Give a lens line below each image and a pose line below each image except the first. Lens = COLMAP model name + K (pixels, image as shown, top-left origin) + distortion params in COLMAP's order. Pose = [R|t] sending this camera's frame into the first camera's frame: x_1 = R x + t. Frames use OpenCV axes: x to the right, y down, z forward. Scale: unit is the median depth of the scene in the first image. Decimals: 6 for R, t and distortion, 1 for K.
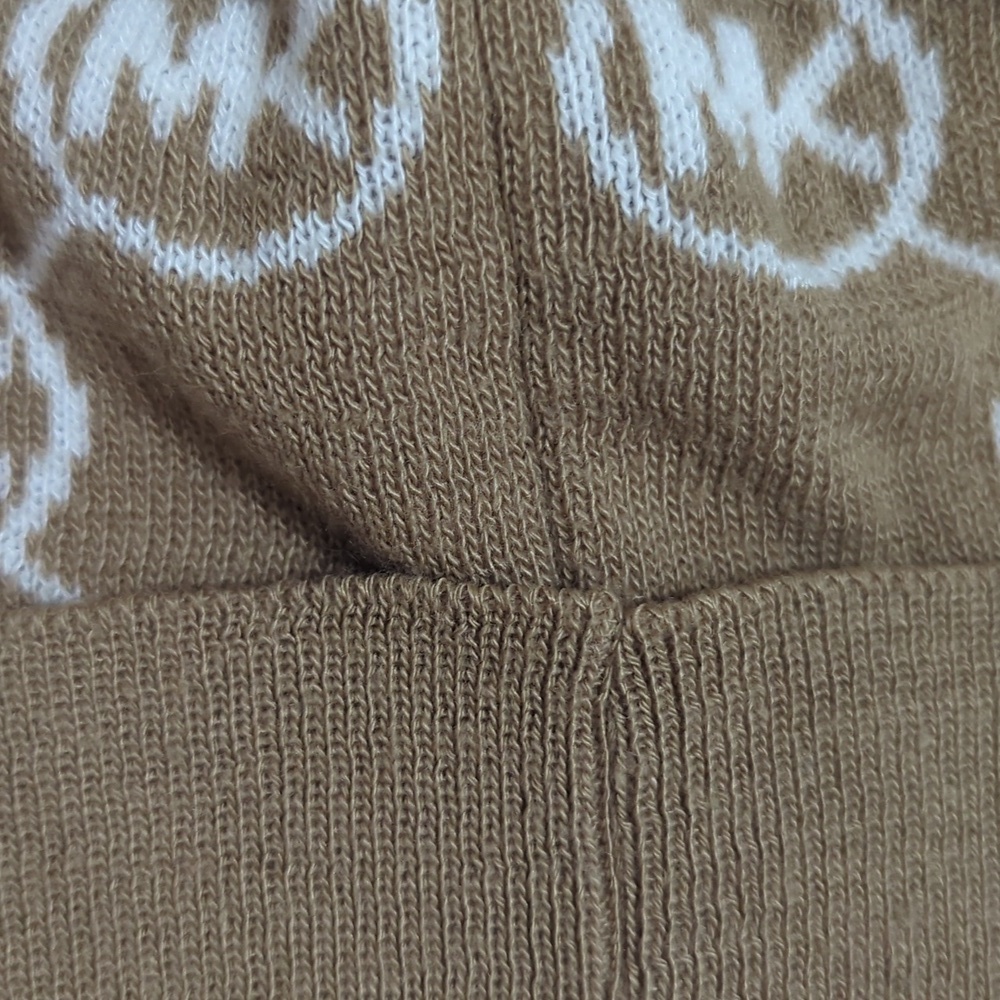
lens RADIAL K [[1834.3, 0, 500.0], [0, 1834.3, 500.0], [0, 0, 1]] dist [0.322272, -2.893493]
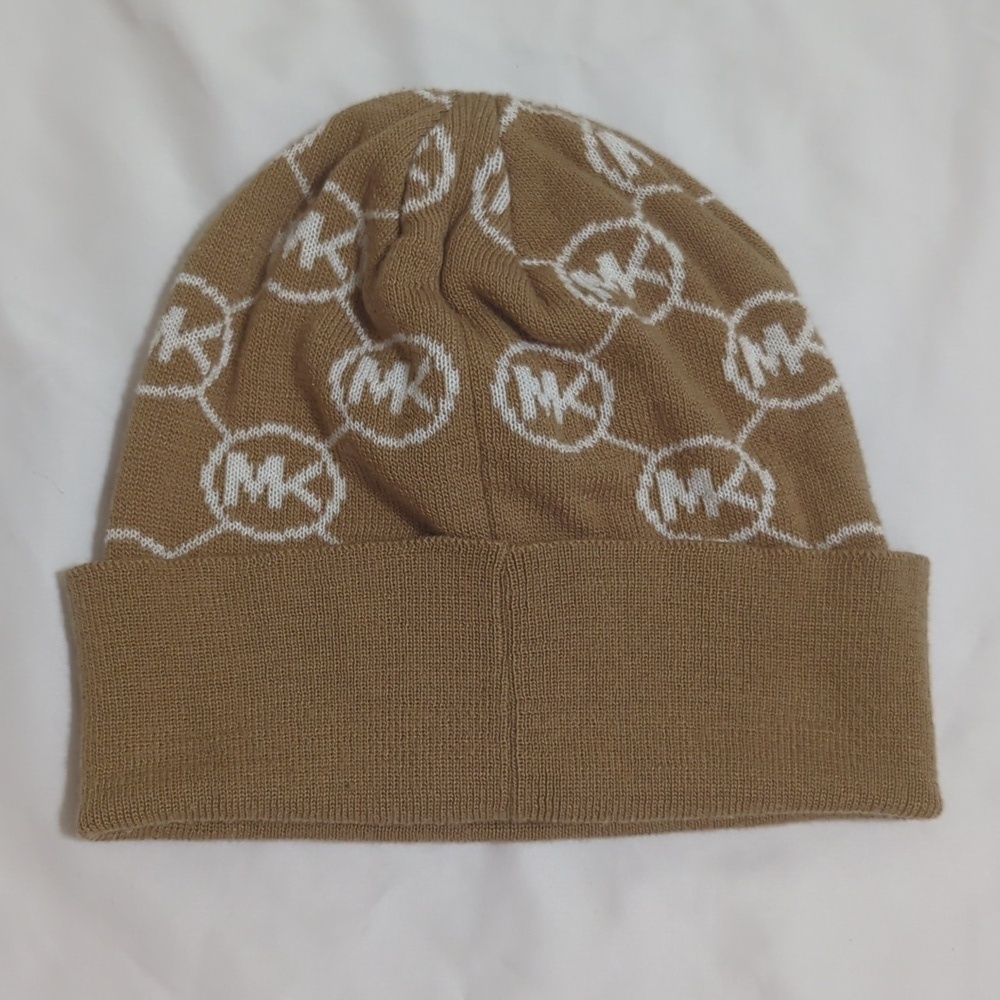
lens RADIAL K [[1834.3, 0, 500.0], [0, 1834.3, 500.0], [0, 0, 1]] dist [0.322272, -2.893493]
pose [[0.999629, 0.022928, -0.014696, 0.096555], [-0.023947, 0.997018, -0.073360, 0.219706], [0.012971, 0.073685, 0.997197, -2.332938]]
